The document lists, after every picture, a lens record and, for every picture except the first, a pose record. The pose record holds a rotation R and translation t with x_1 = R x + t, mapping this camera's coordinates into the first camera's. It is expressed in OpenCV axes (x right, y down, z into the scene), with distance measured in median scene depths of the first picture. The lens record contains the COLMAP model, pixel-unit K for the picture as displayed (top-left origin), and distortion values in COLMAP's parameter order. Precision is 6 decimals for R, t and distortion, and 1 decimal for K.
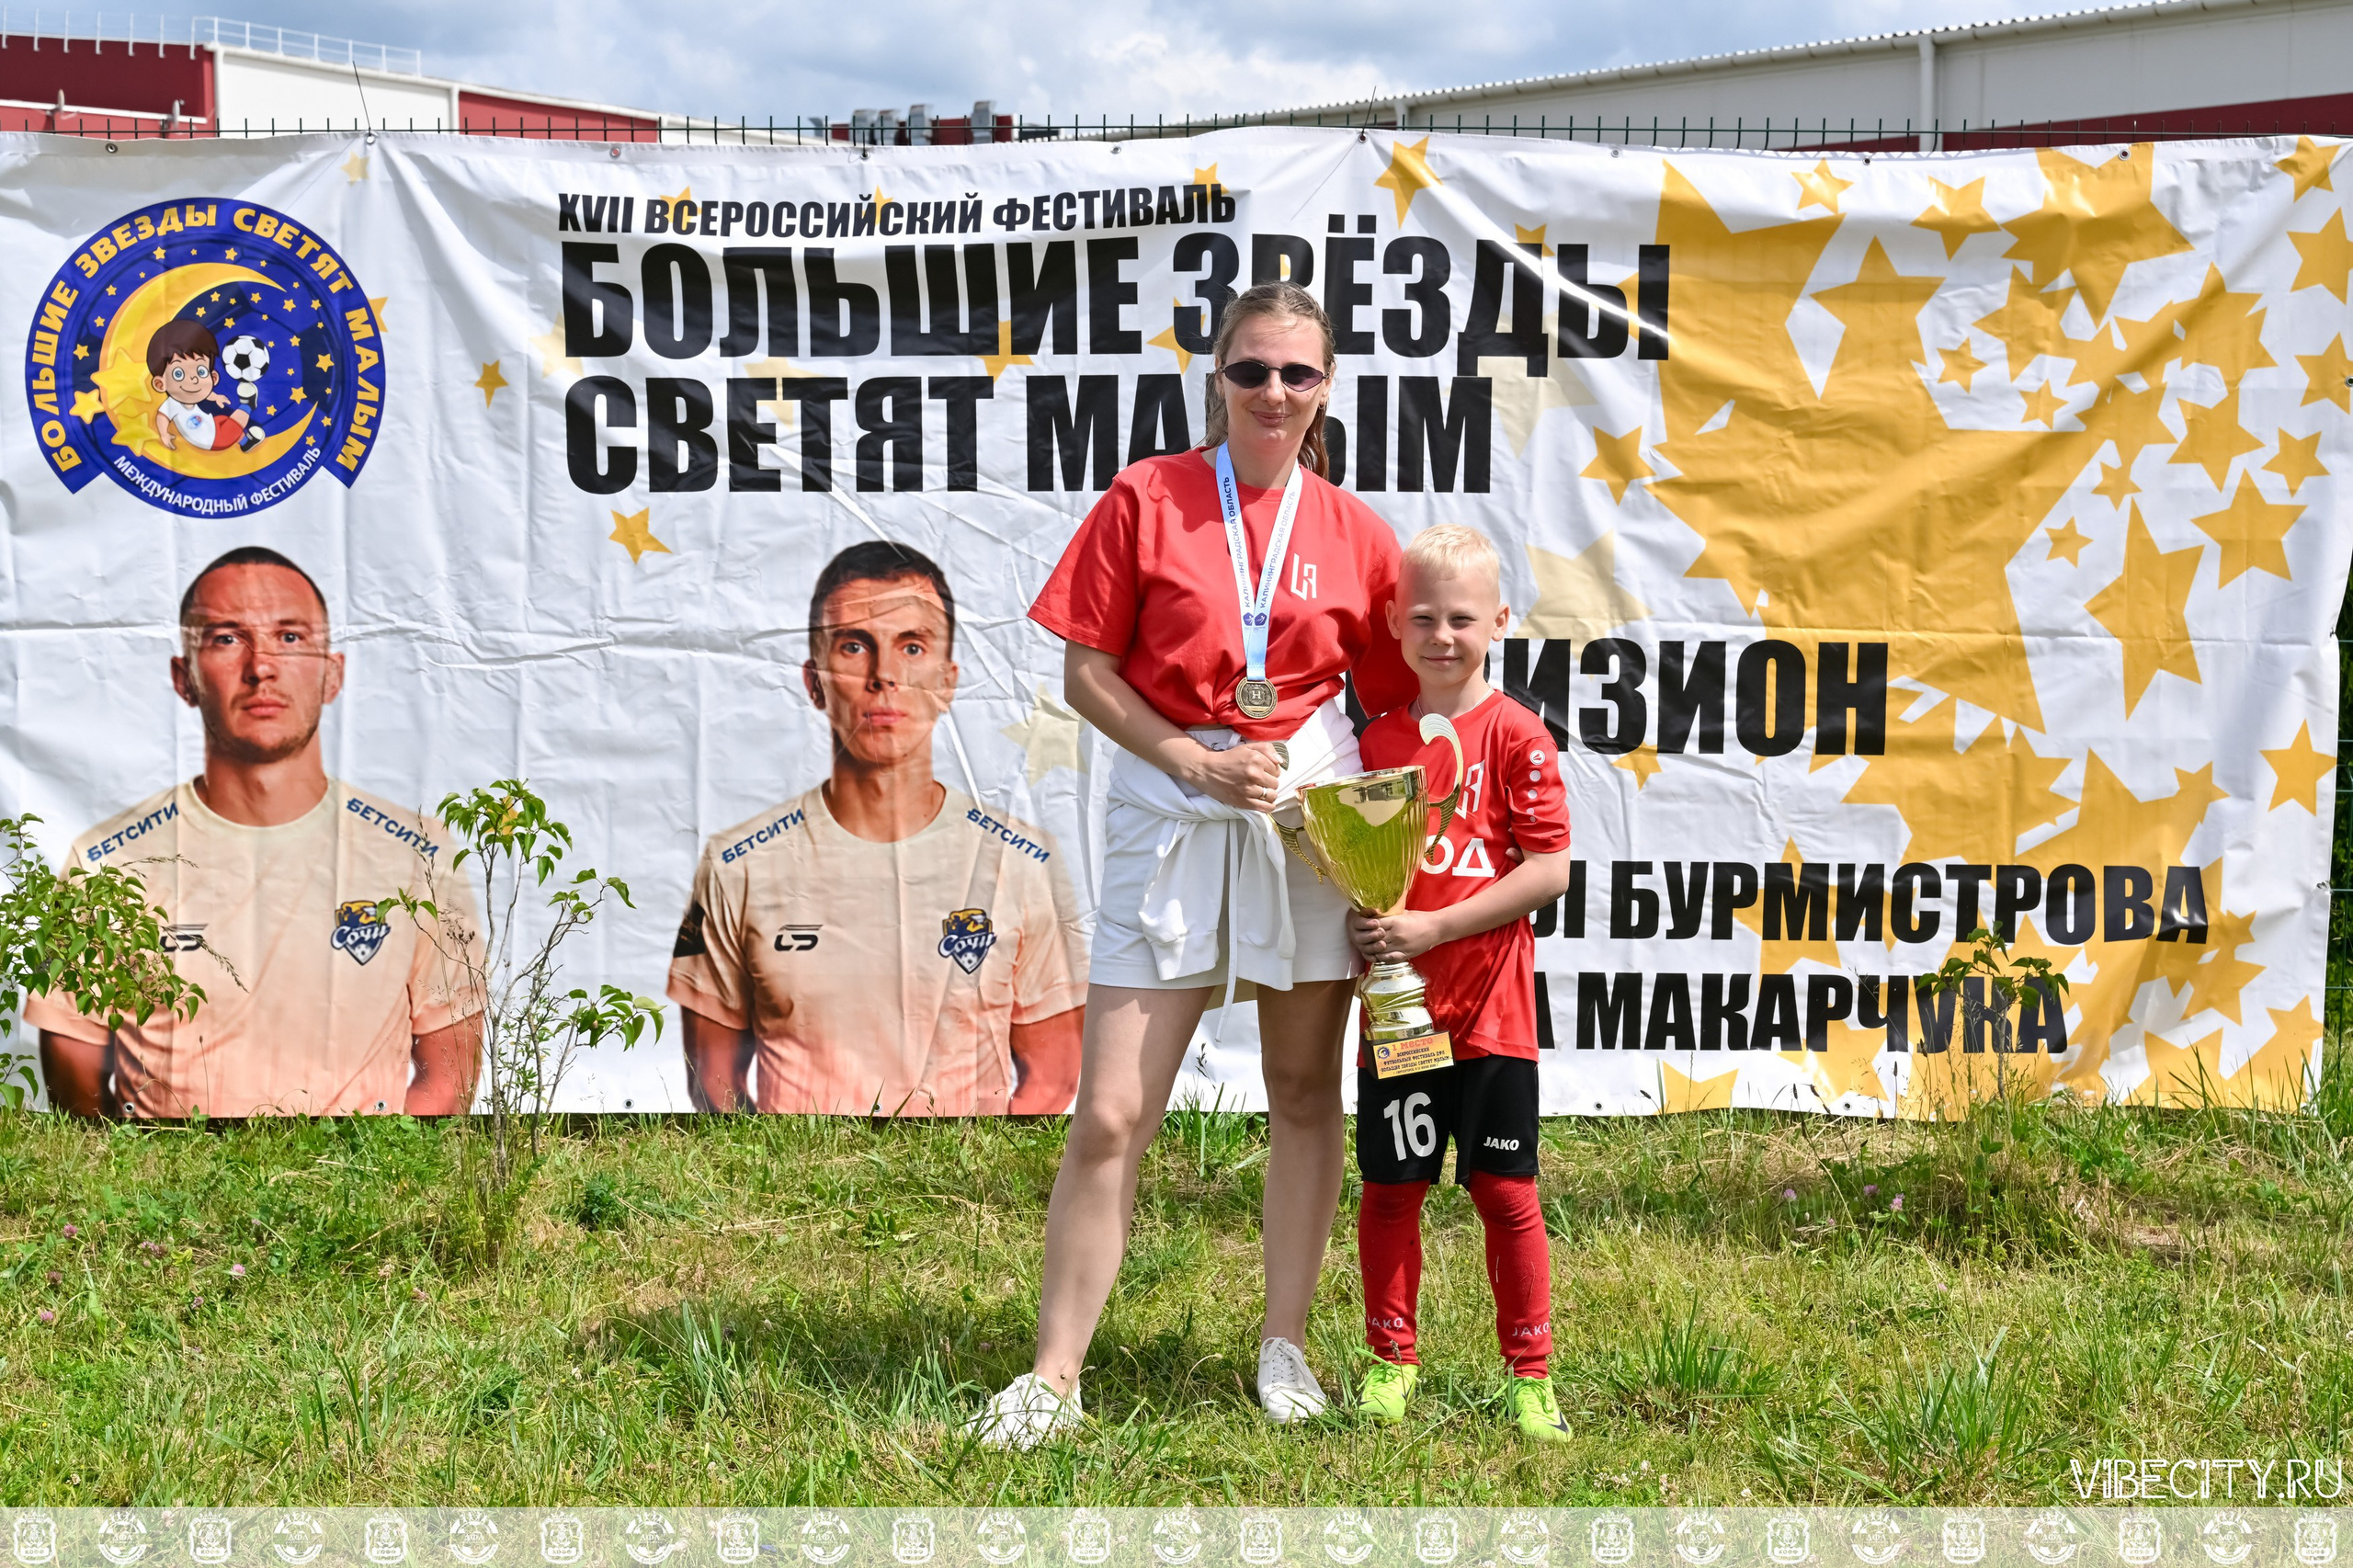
lens RADIAL K [[3514.6, 0, 1153.9], [0, 3514.6, 903.6], [0, 0, 1]] dist [-0.047120, 0.072725]
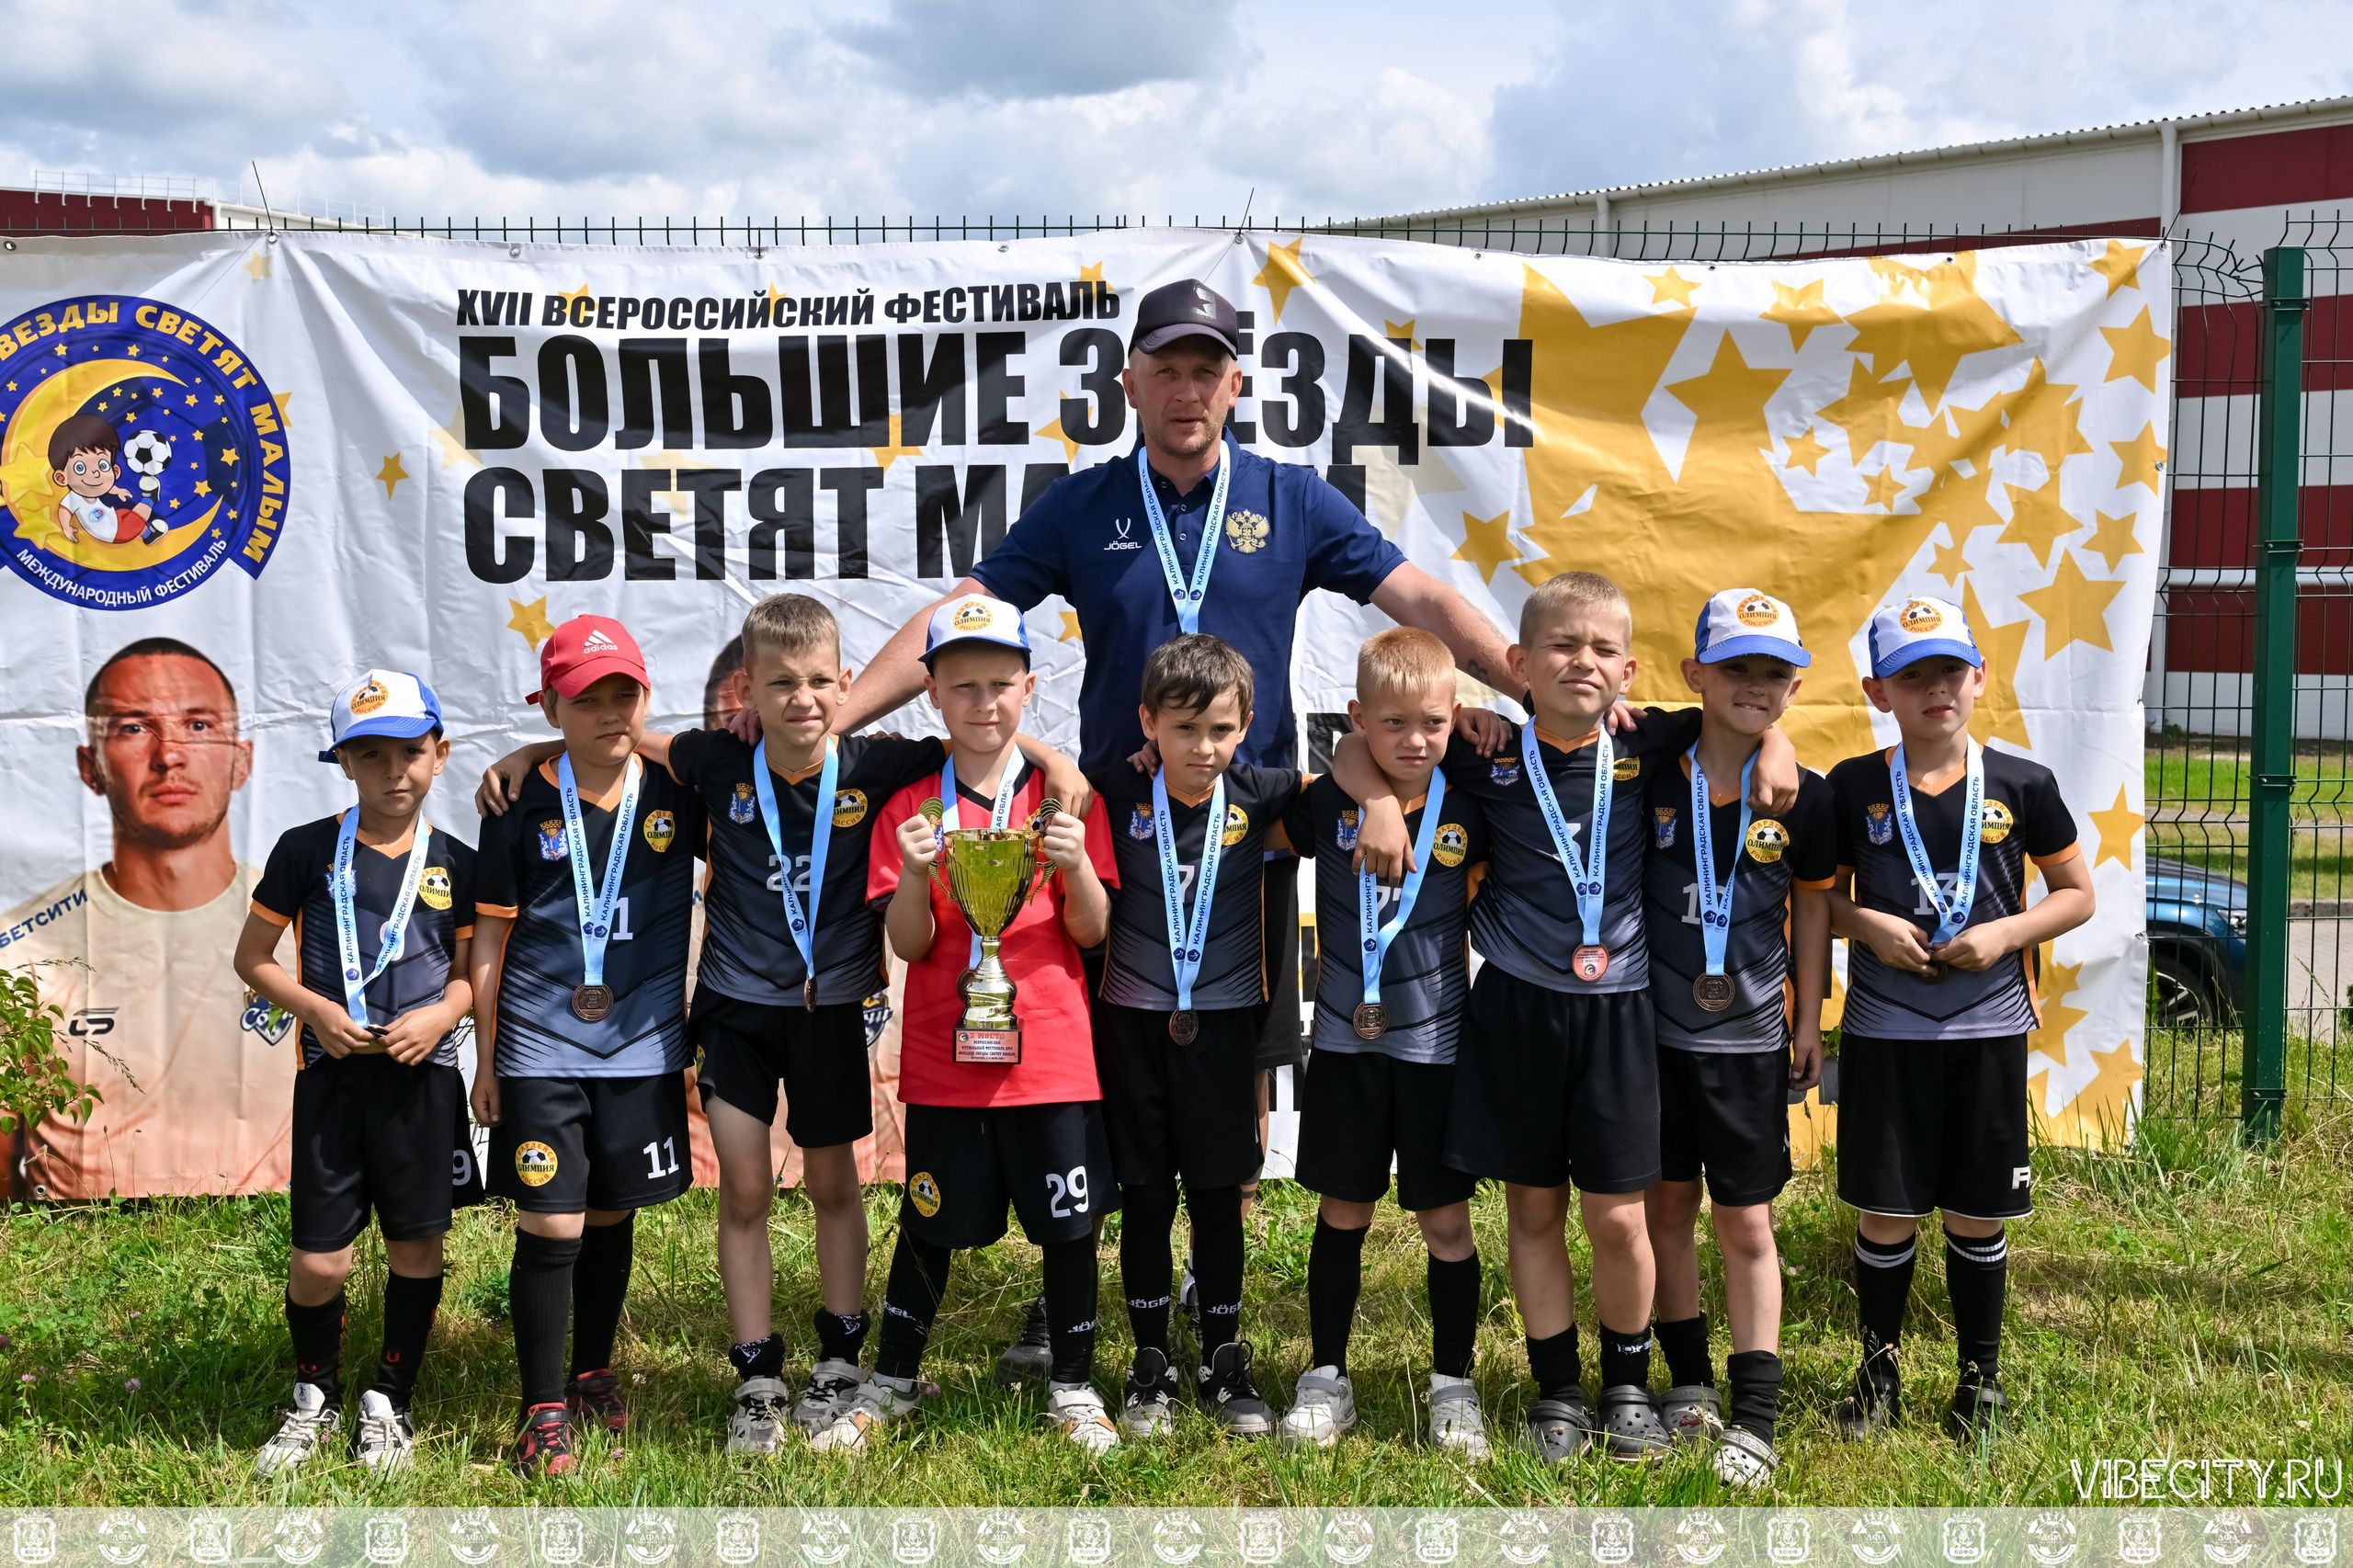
lens RADIAL K [[2566.6, 0, 1169.2], [0, 2566.6, 814.1], [0, 0, 1]] dist [-0.042373, 0.027968]
pose [[0.997886, -0.012955, 0.063683, -0.012003], [0.015369, 0.999176, -0.037552, -0.018391], [-0.063144, 0.038451, 0.997263, 0.246383]]
